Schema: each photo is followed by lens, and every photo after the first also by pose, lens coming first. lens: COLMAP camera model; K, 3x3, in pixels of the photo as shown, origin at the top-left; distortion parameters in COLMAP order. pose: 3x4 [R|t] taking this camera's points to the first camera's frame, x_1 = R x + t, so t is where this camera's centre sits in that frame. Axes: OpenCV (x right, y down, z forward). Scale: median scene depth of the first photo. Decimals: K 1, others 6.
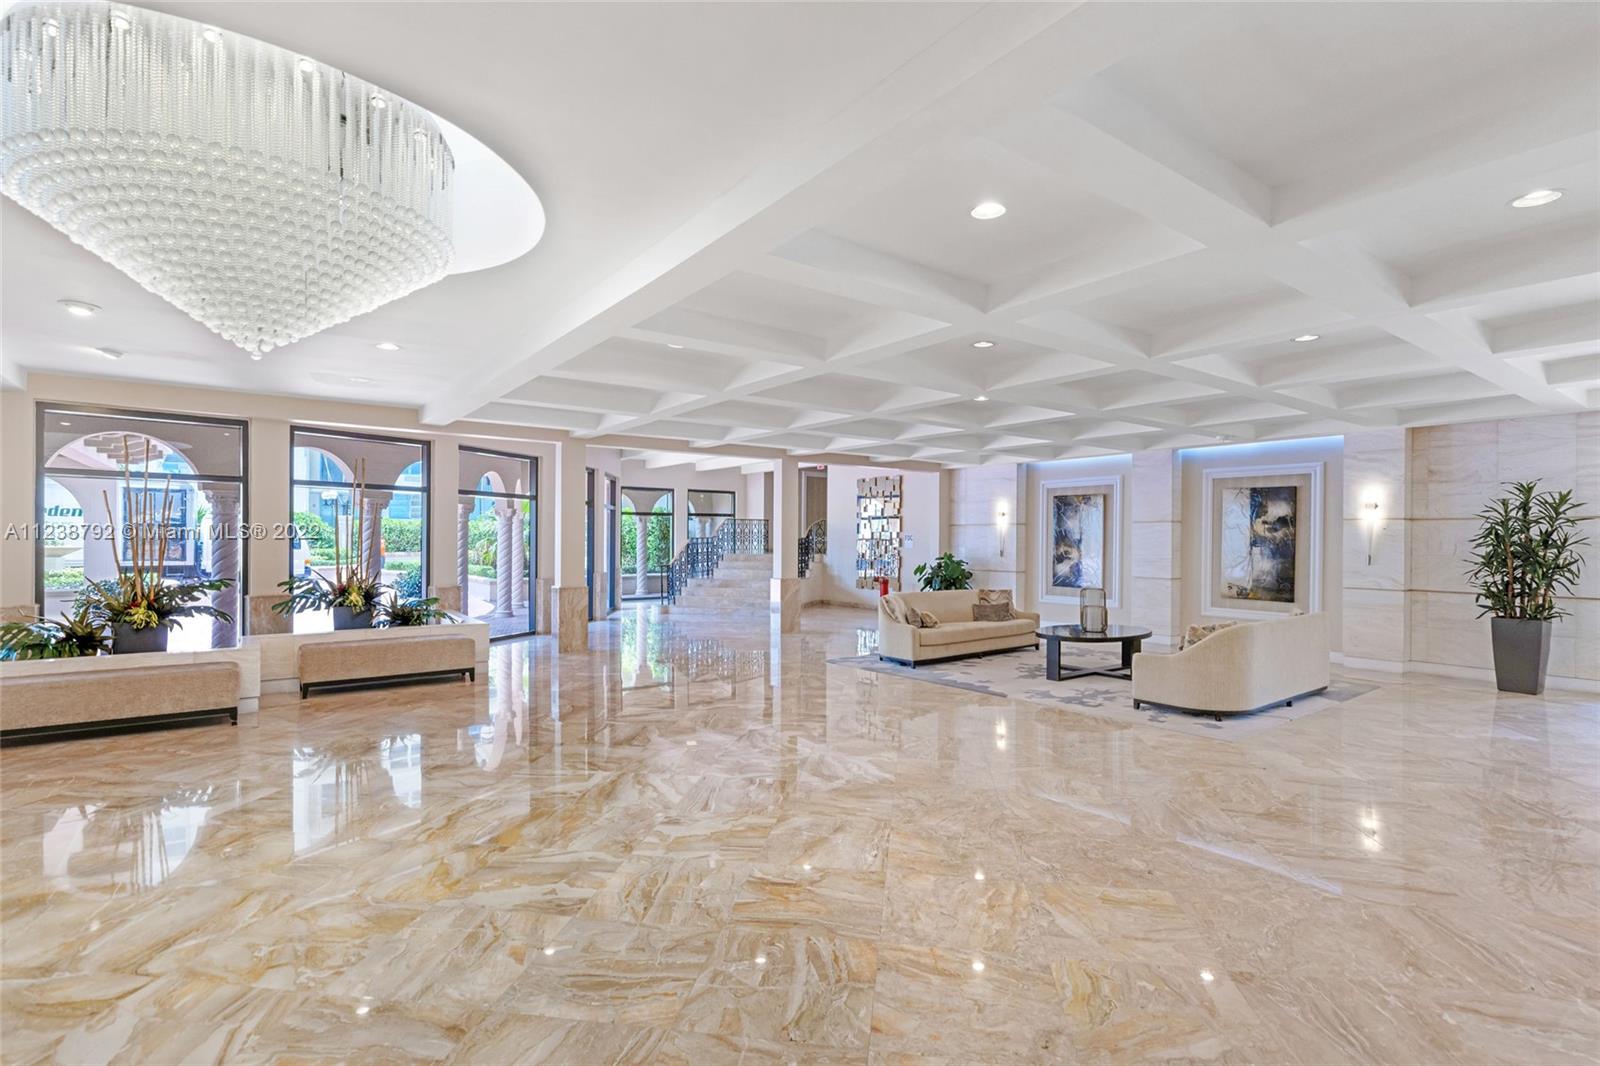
lens RADIAL K [[757.6, 0, 809.0], [0, 757.6, 540.7], [0, 0, 1]] dist [-0.001091, -0.000488]
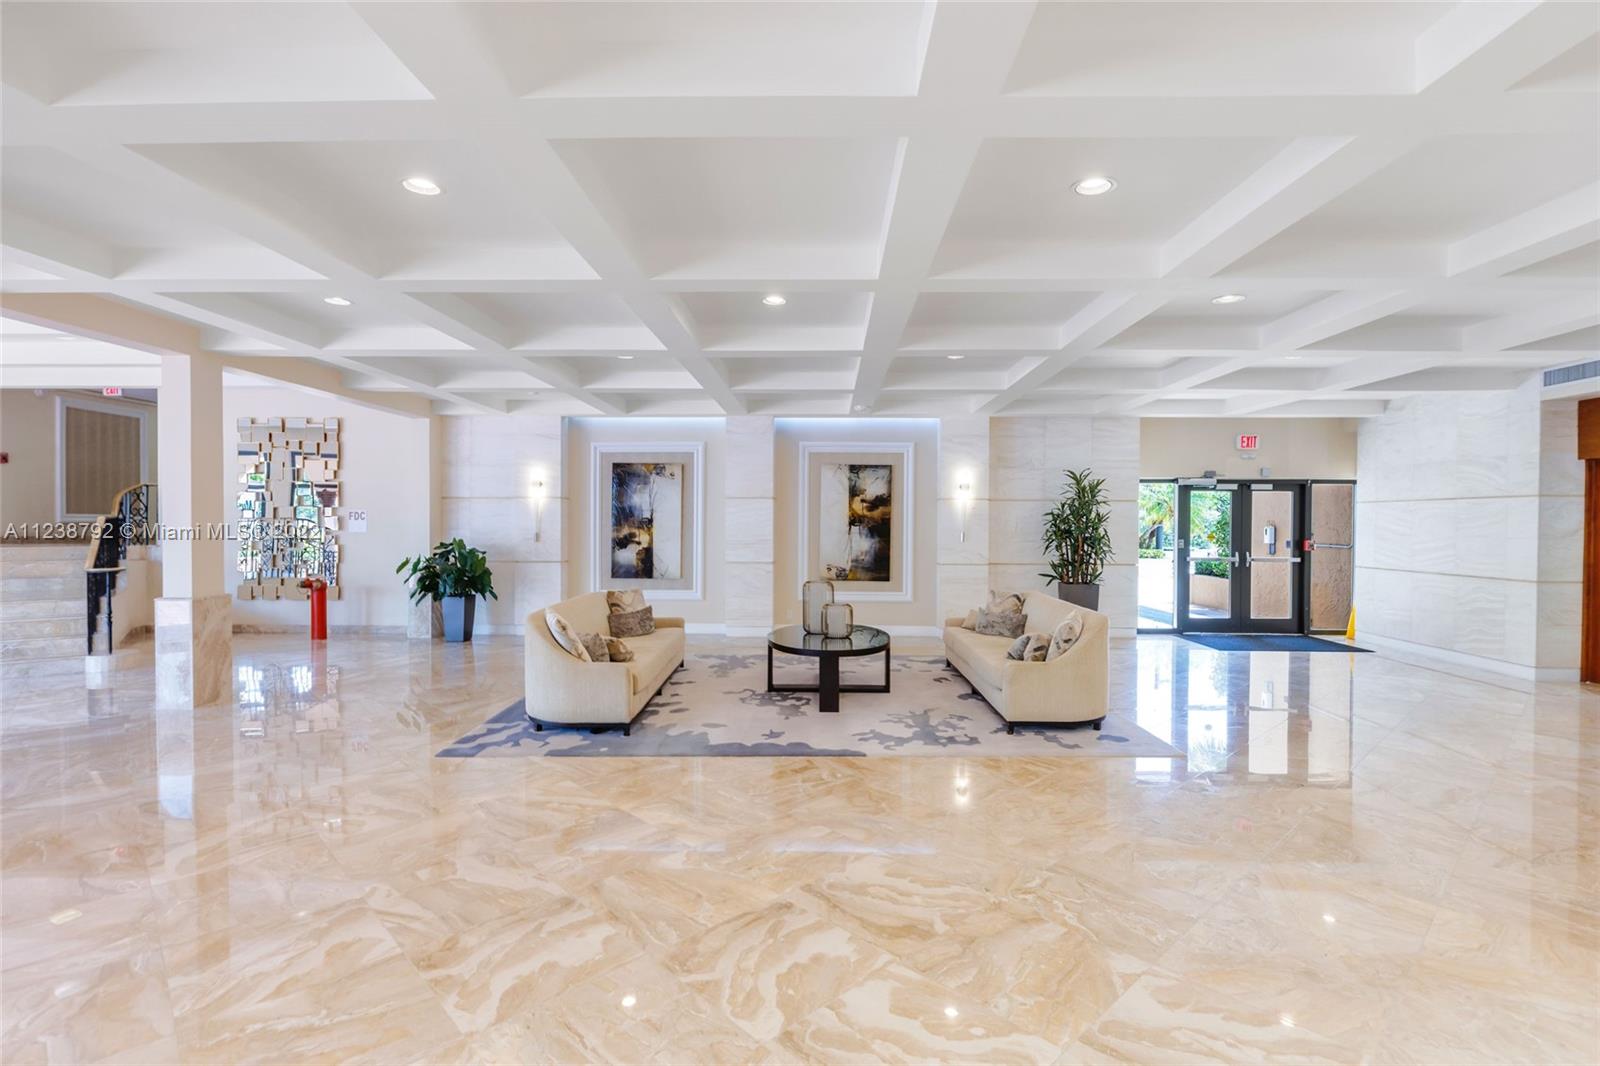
lens RADIAL K [[757.6, 0, 802.6], [0, 757.6, 527.6], [0, 0, 1]] dist [-0.001091, -0.000488]
pose [[0.622565, -0.012194, 0.782473, -0.210207], [0.002327, 0.999903, 0.013731, -0.003112], [-0.782564, -0.006728, 0.622533, 0.449783]]
